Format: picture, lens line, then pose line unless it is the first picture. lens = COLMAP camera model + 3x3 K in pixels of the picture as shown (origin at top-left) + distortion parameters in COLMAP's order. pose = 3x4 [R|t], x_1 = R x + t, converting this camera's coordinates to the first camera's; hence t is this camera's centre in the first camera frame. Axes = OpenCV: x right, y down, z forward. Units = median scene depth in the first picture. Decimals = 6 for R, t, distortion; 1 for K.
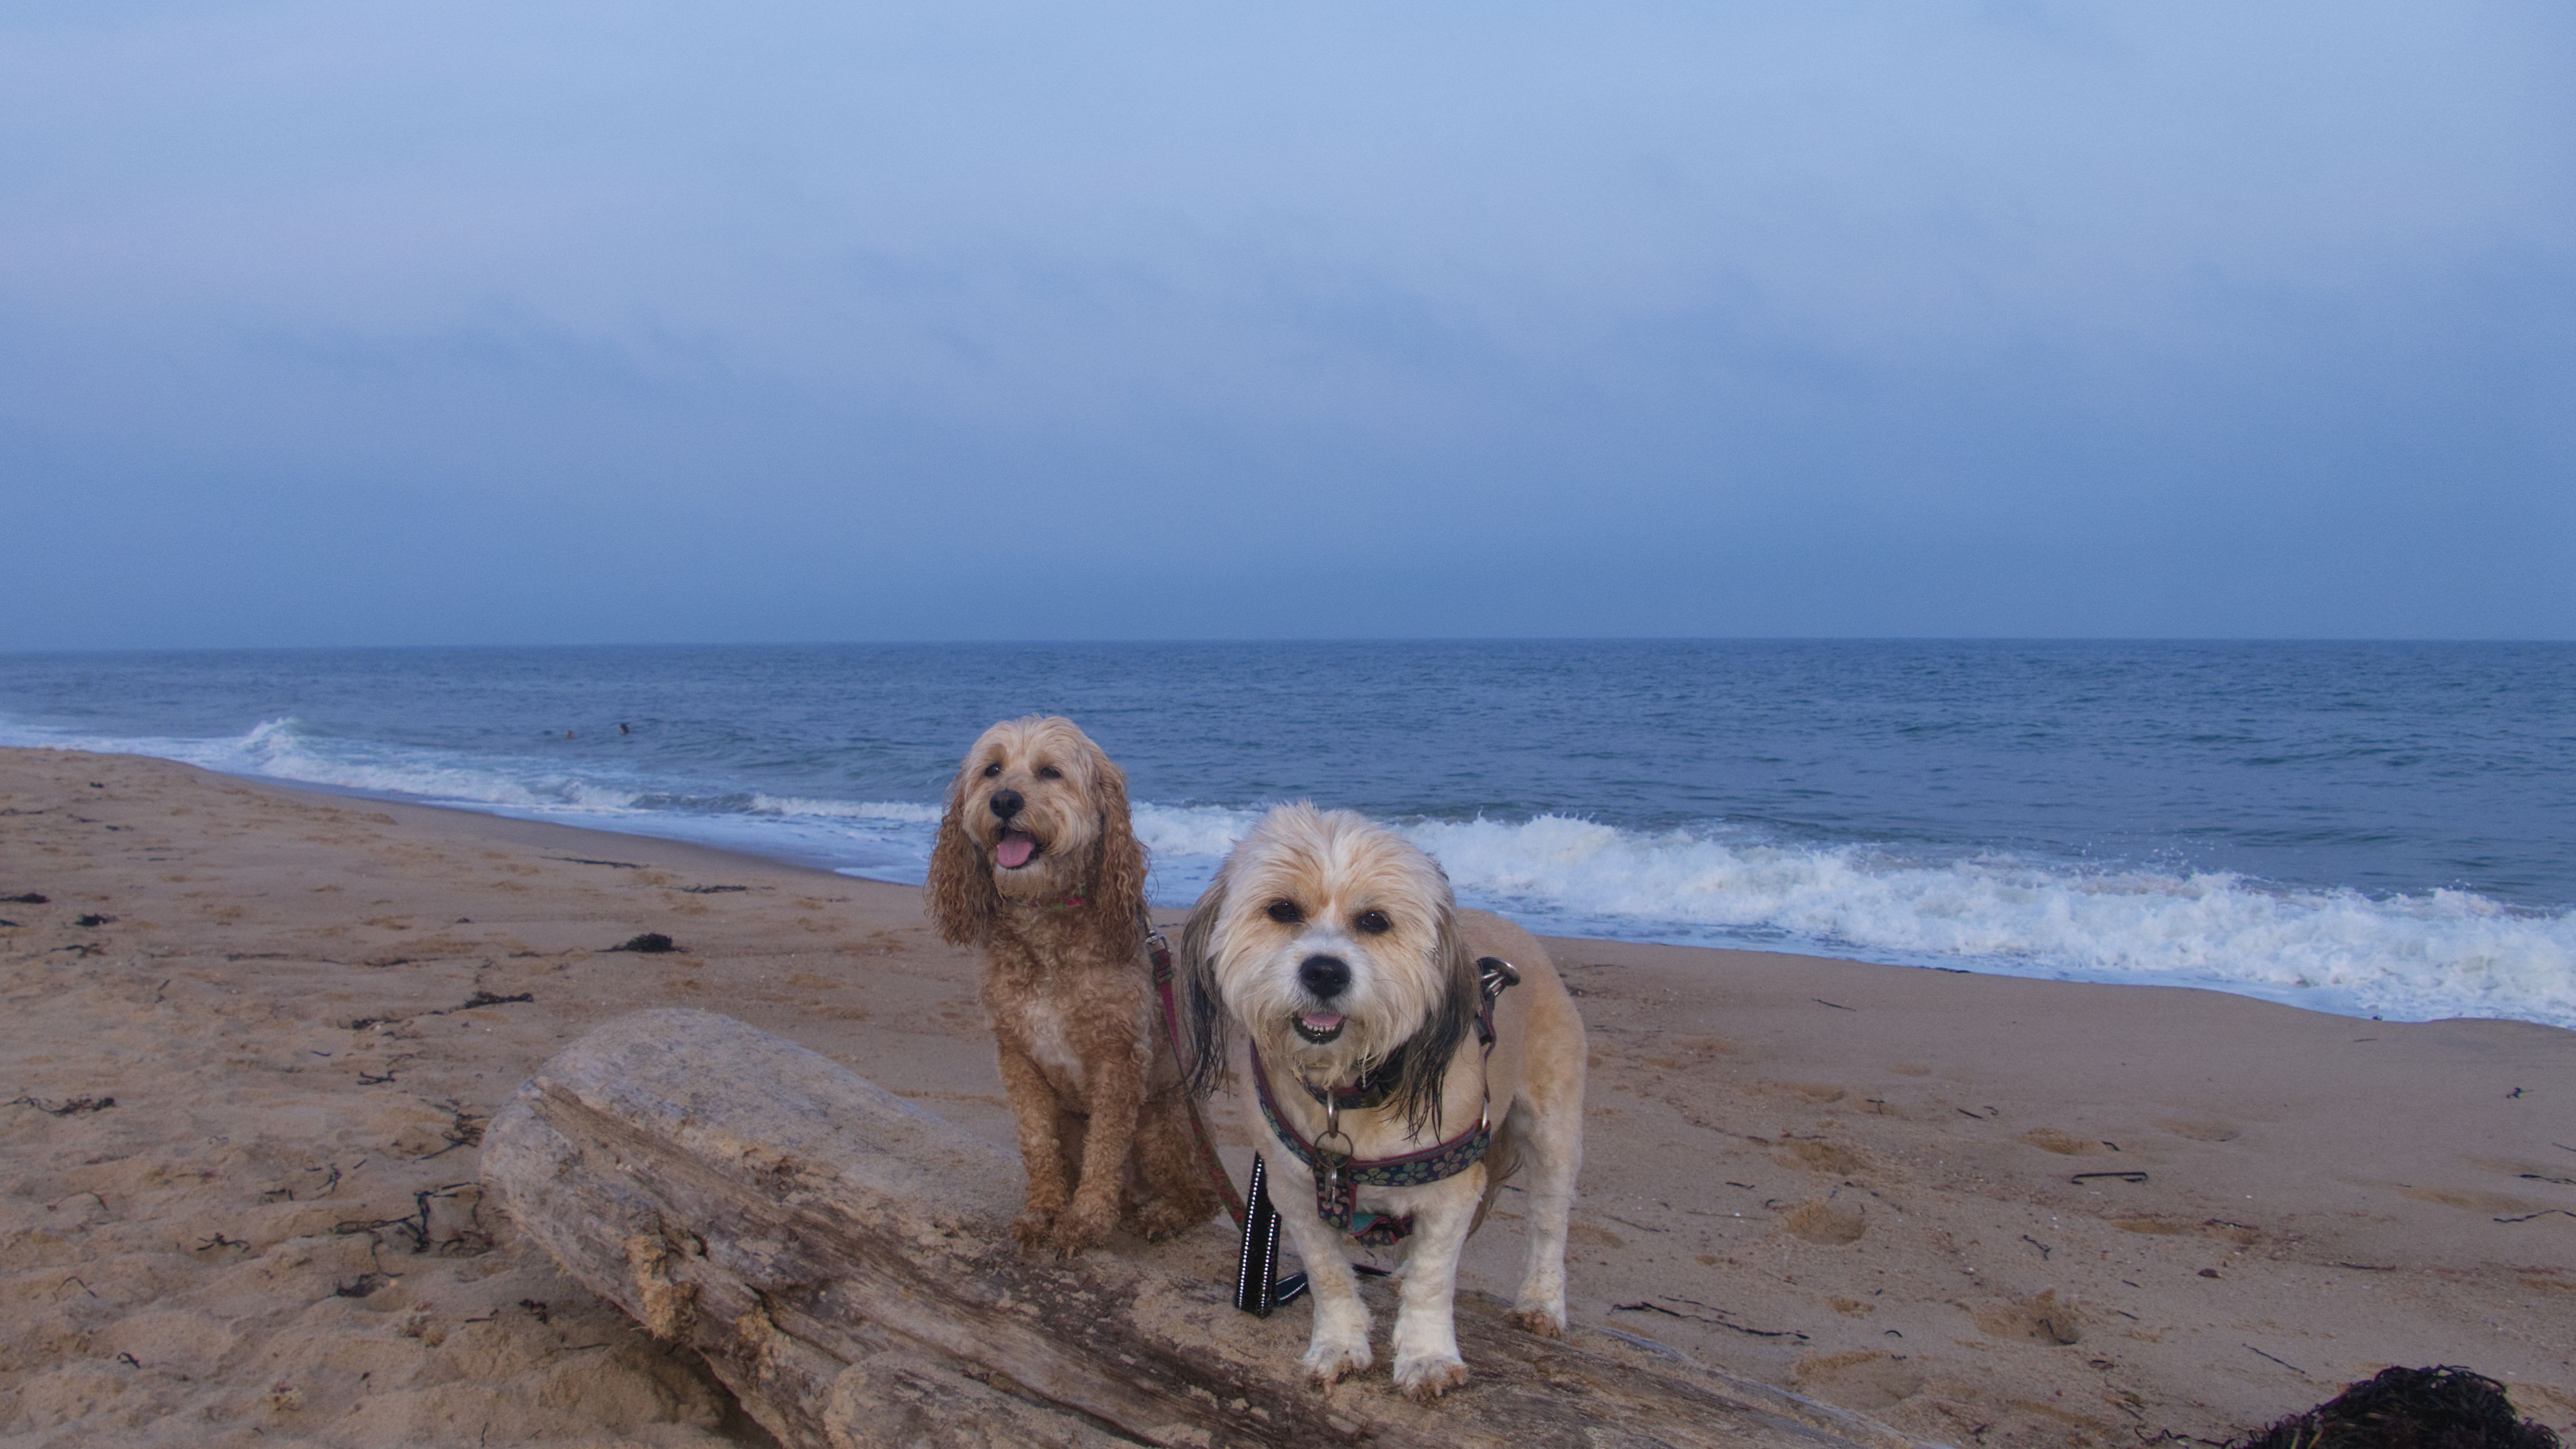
lens RADIAL K [[2291.6, 0, 1288.0], [0, 2291.6, 724.5], [0, 0, 1]] dist [-0.010805, -0.009242]
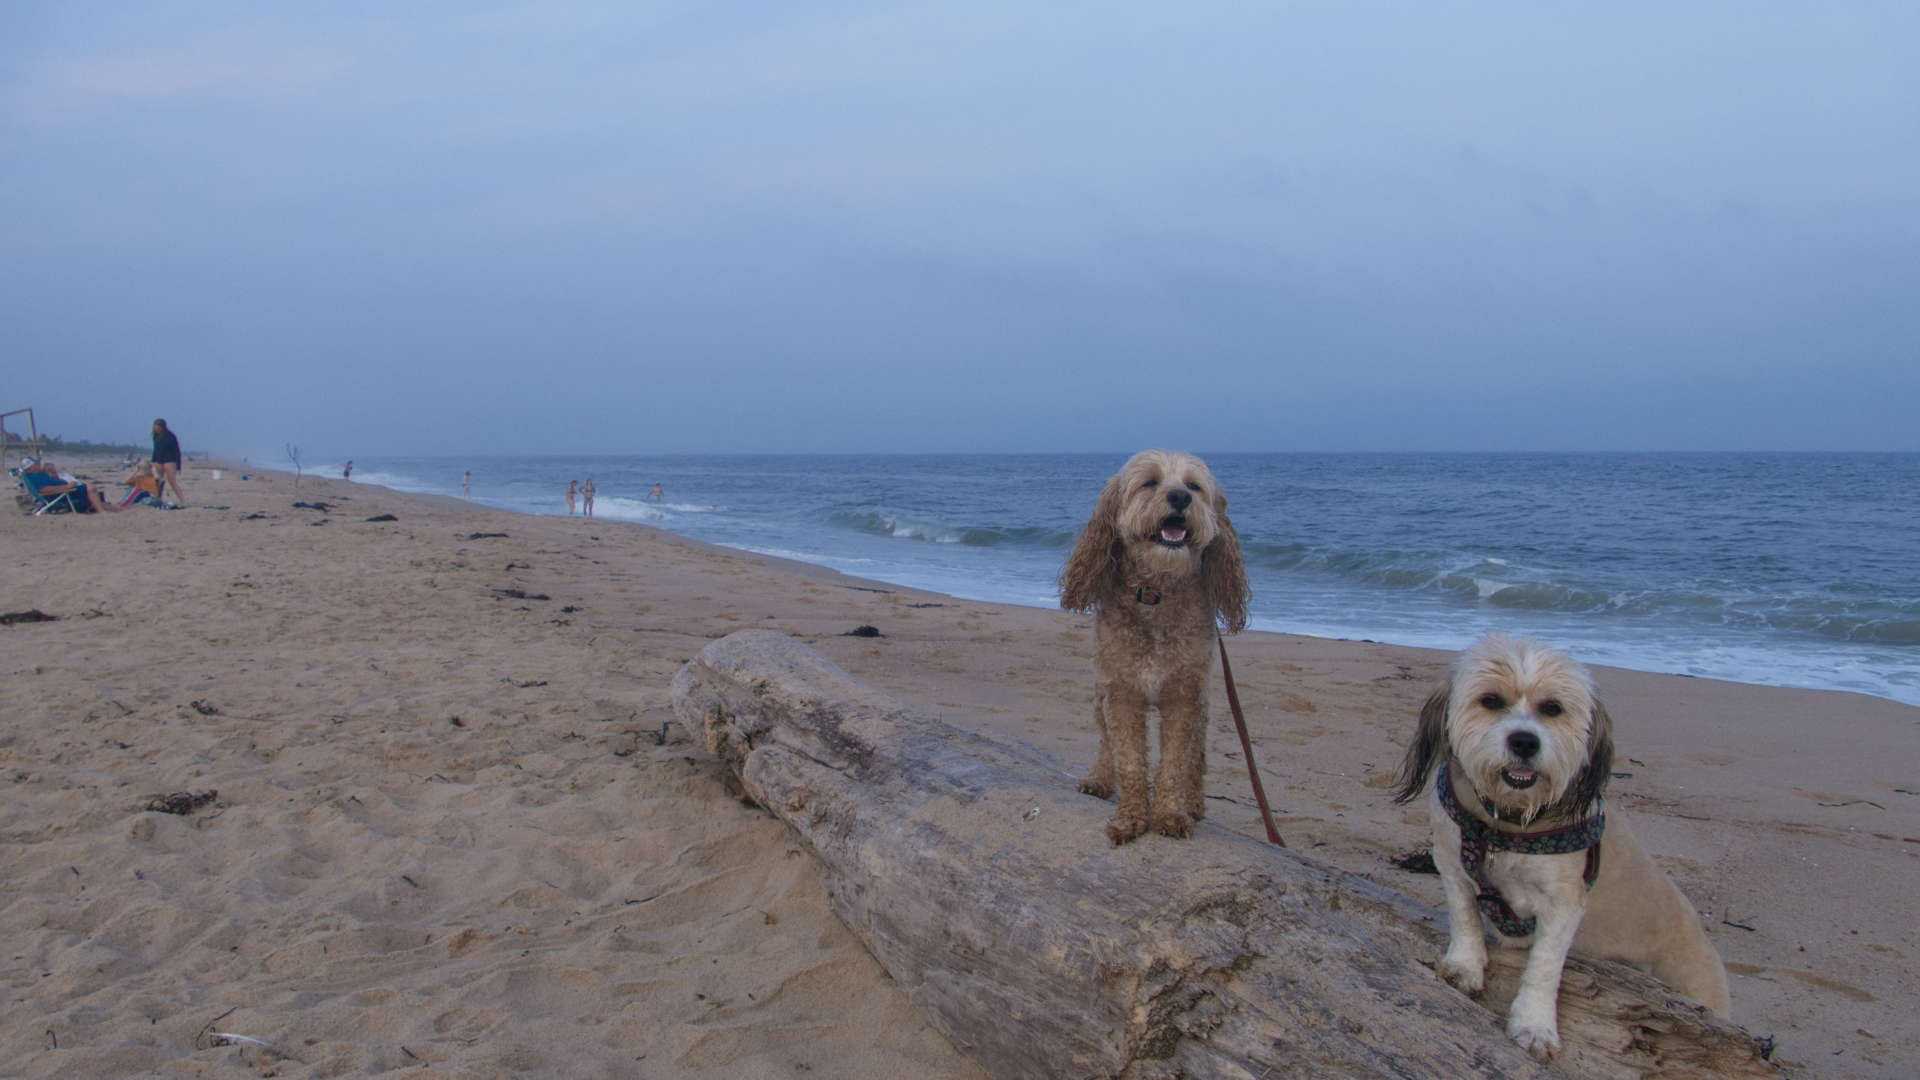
lens RADIAL K [[1707.9, 0, 960.0], [0, 1707.9, 540.0], [0, 0, 1]] dist [-0.010805, -0.009242]
pose [[0.958946, 0.017636, -0.283040, 0.324894], [-0.013078, 0.999753, 0.017982, 0.010300], [0.283287, -0.013542, 0.958940, -0.421870]]
